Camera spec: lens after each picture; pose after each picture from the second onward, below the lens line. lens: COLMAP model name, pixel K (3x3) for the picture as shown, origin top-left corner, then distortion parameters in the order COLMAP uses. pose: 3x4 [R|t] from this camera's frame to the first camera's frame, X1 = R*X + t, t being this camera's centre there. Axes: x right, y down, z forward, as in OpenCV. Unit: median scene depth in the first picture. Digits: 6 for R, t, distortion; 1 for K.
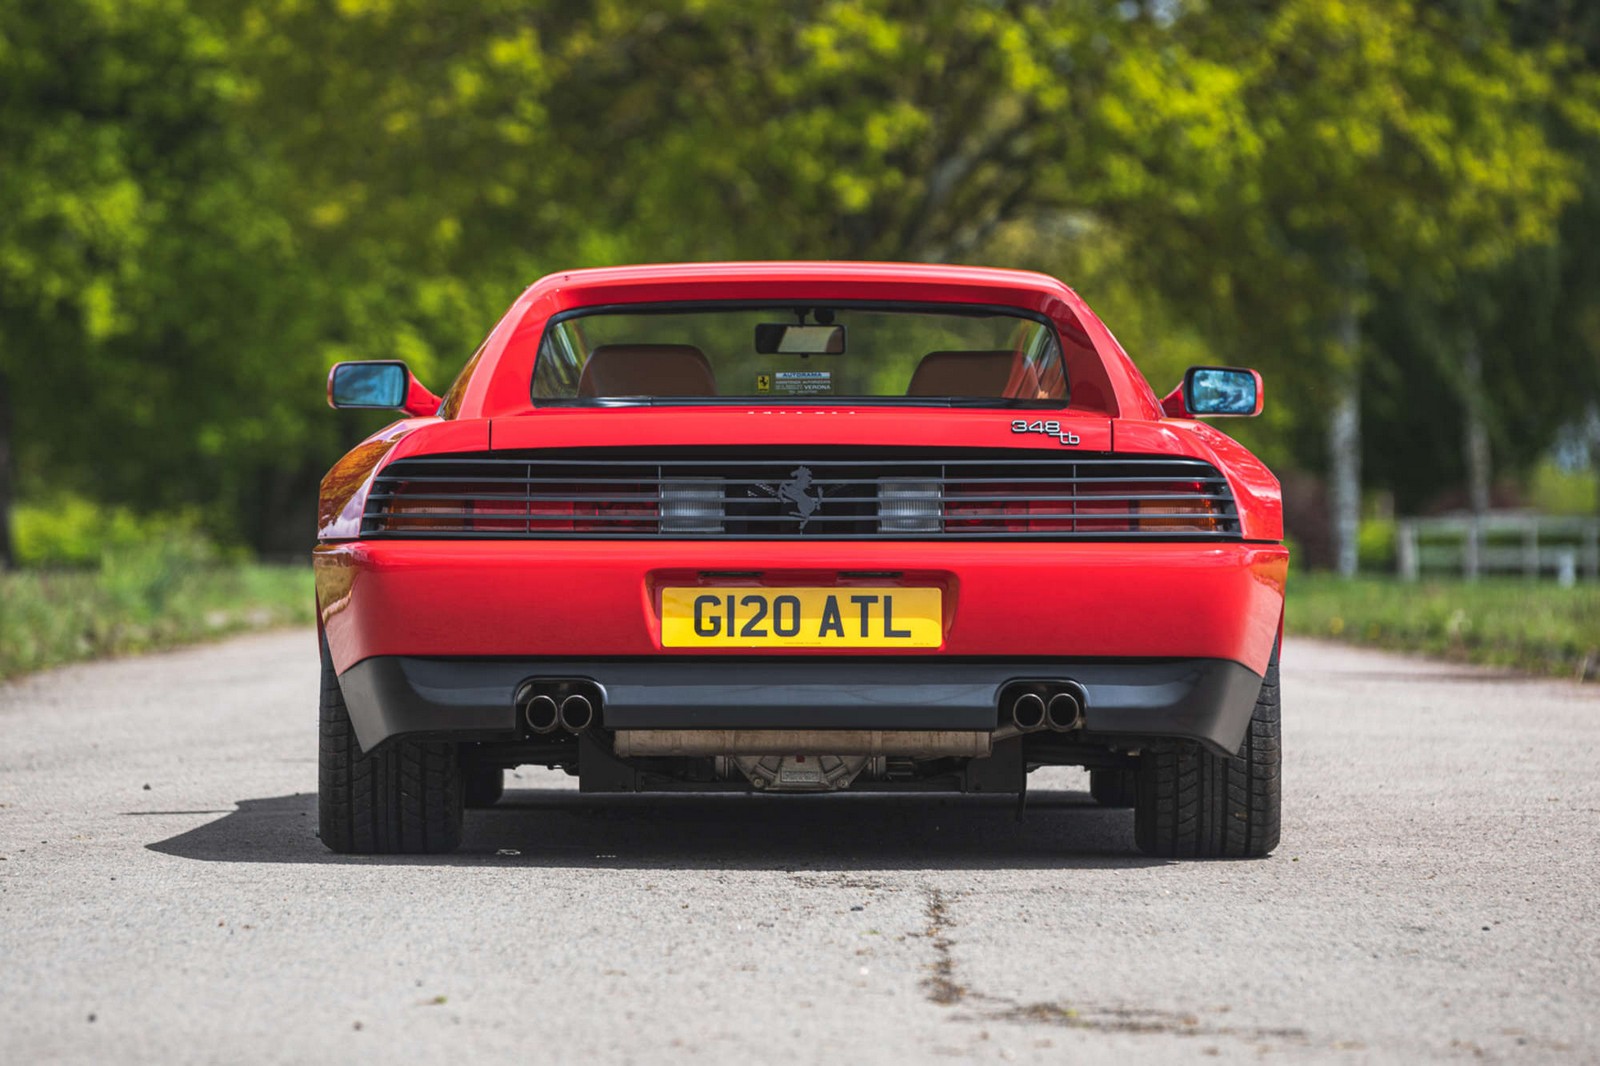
lens RADIAL K [[8955.5, 0, 800.0], [0, 8955.5, 533.0], [0, 0, 1]] dist [1.125678, 7.187238]
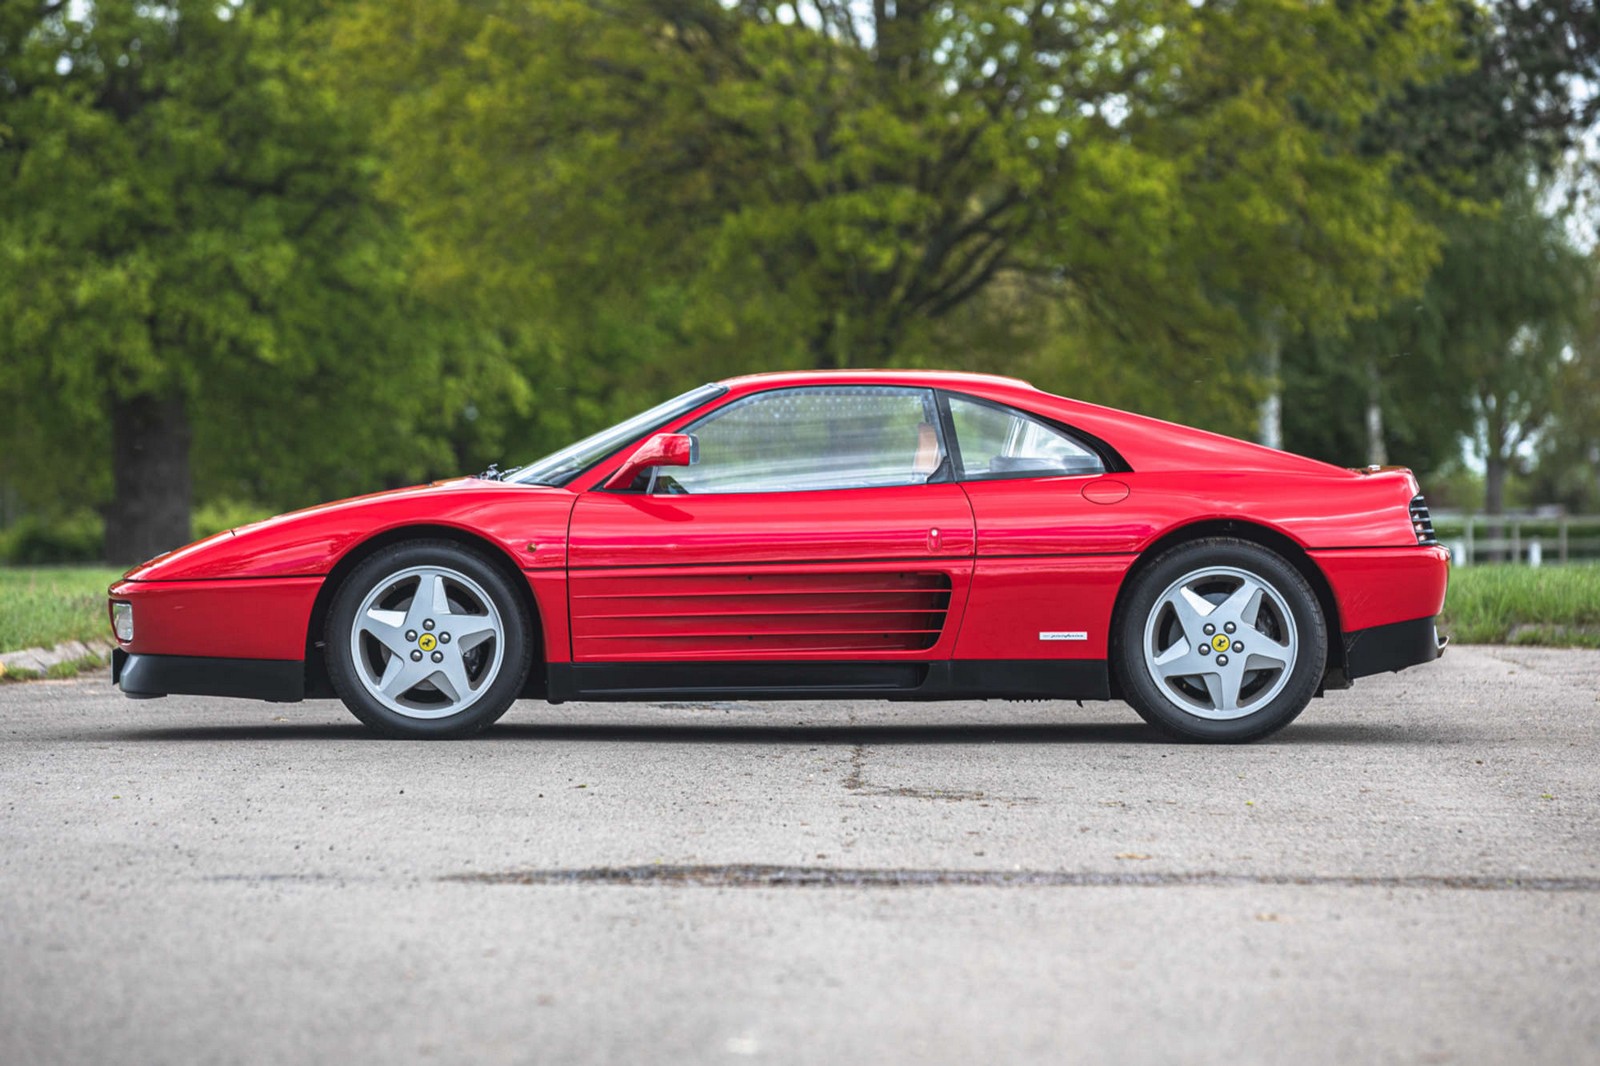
lens RADIAL K [[8591.3, 0, 800.0], [0, 8591.3, 533.0], [0, 0, 1]] dist [0.534536, 2.670380]
pose [[0.999974, -0.002606, -0.006651, 0.015584], [0.002613, 0.999996, 0.000980, -0.002247], [0.006648, -0.000998, 0.999977, -0.706028]]
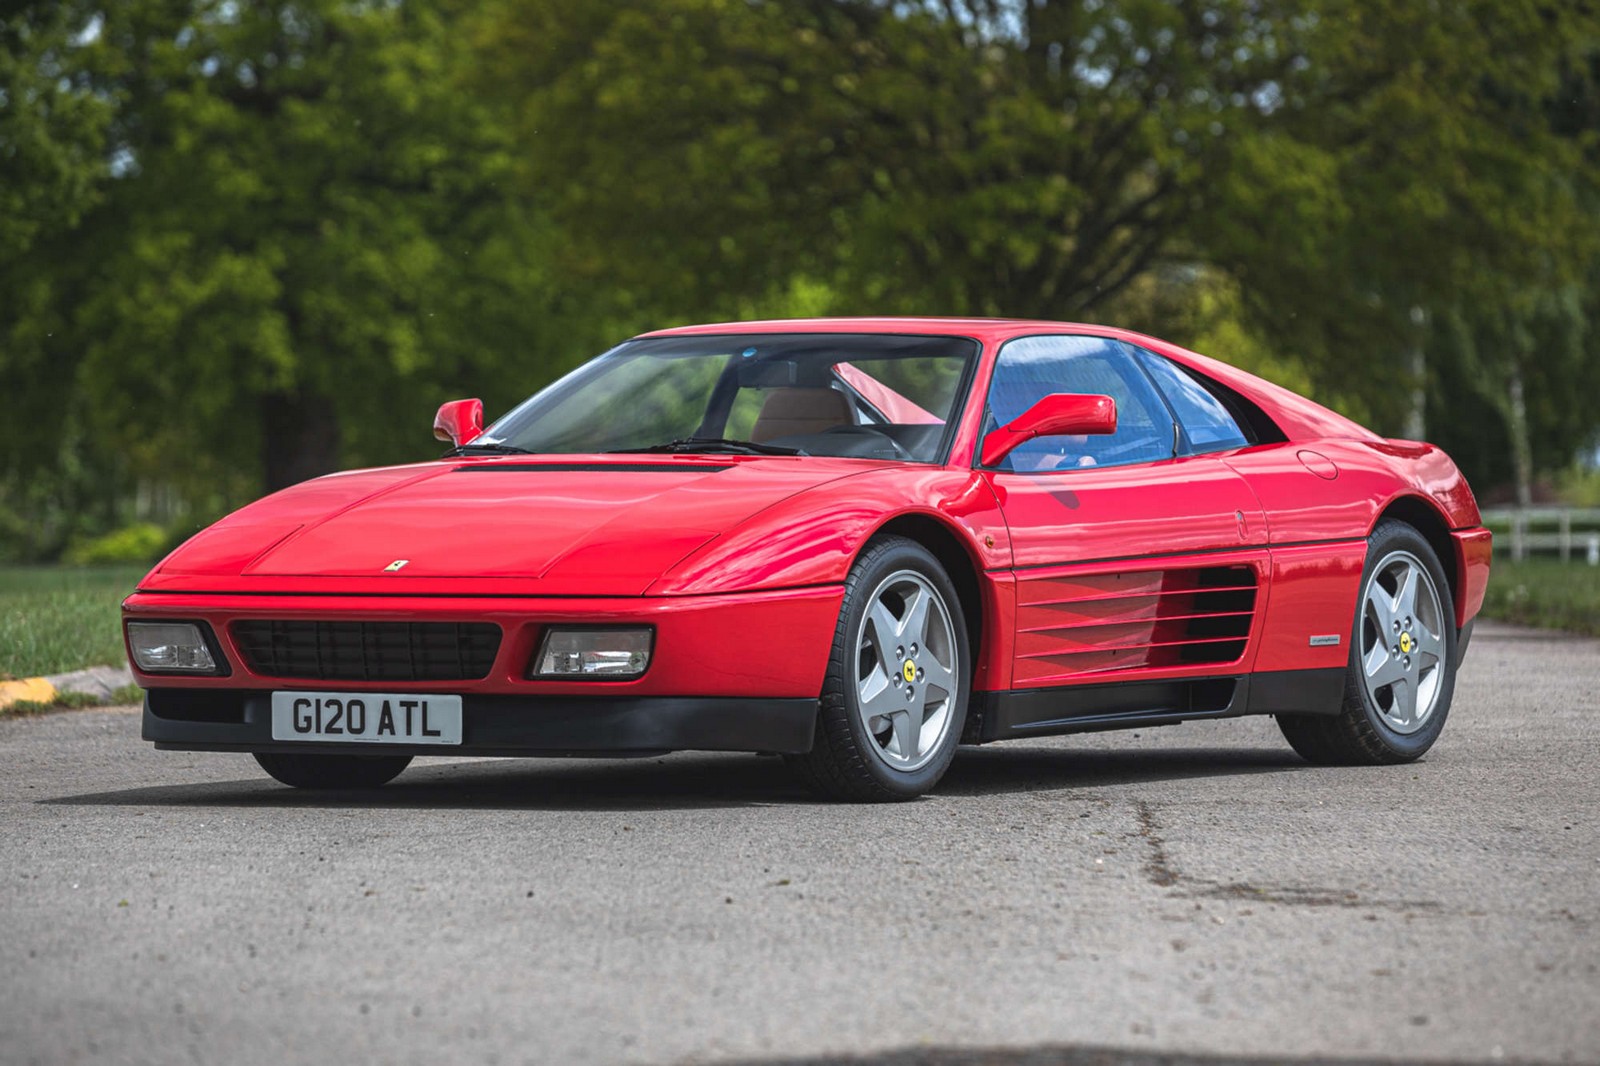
lens RADIAL K [[7413.8, 0, 800.0], [0, 7413.8, 533.0], [0, 0, 1]] dist [0.367680, 14.356982]
pose [[0.999796, -0.004718, -0.019619, -0.014231], [0.004745, 0.999988, 0.001326, -0.001054], [0.019612, -0.001419, 0.999807, -0.086358]]
